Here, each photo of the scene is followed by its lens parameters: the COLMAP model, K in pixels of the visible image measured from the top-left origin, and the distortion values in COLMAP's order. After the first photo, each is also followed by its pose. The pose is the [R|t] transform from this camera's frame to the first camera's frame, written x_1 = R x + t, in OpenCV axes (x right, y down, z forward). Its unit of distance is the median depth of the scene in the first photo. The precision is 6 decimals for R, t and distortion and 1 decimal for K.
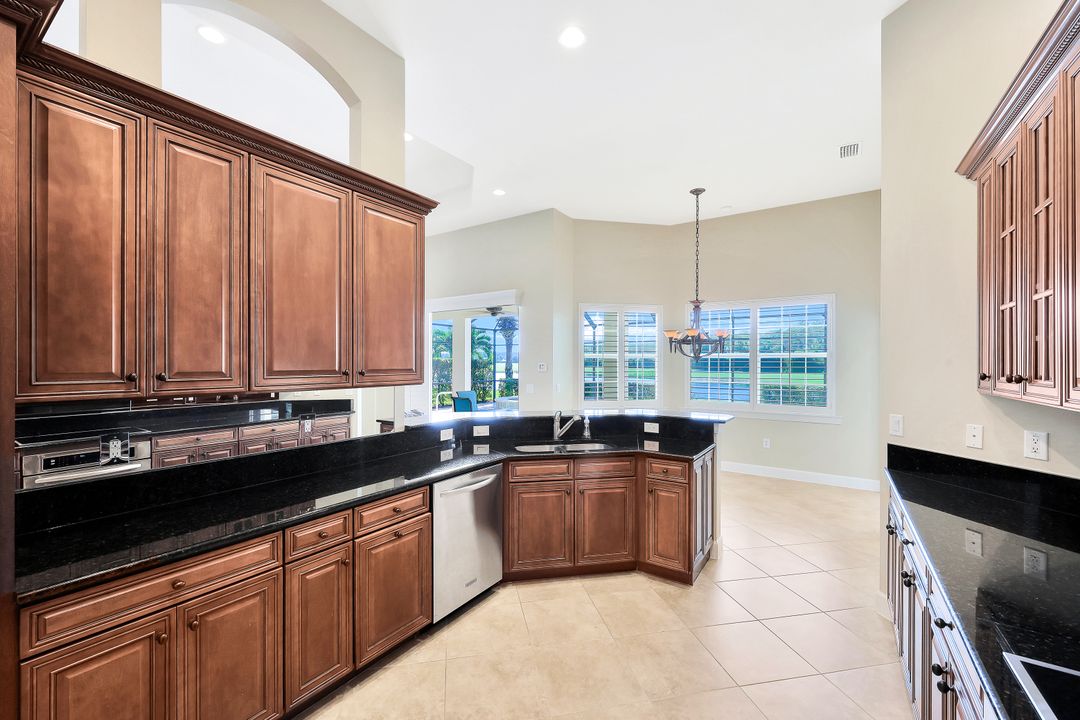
lens RADIAL K [[436.0, 0, 540.3], [0, 436.0, 361.2], [0, 0, 1]] dist [0.008963, -0.000621]
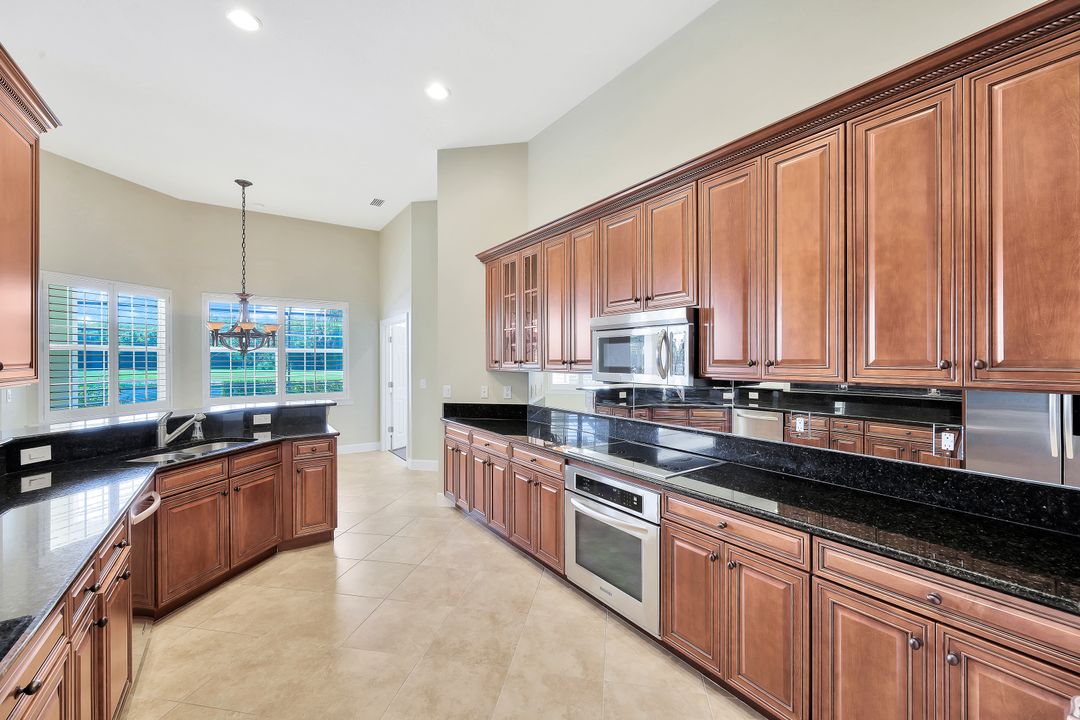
lens RADIAL K [[436.0, 0, 541.6], [0, 436.0, 359.2], [0, 0, 1]] dist [0.008963, -0.000621]
pose [[0.362325, -0.002961, 0.932047, -0.480451], [0.000940, 0.999996, 0.002811, 0.010757], [-0.932051, -0.000142, 0.362327, 0.025682]]
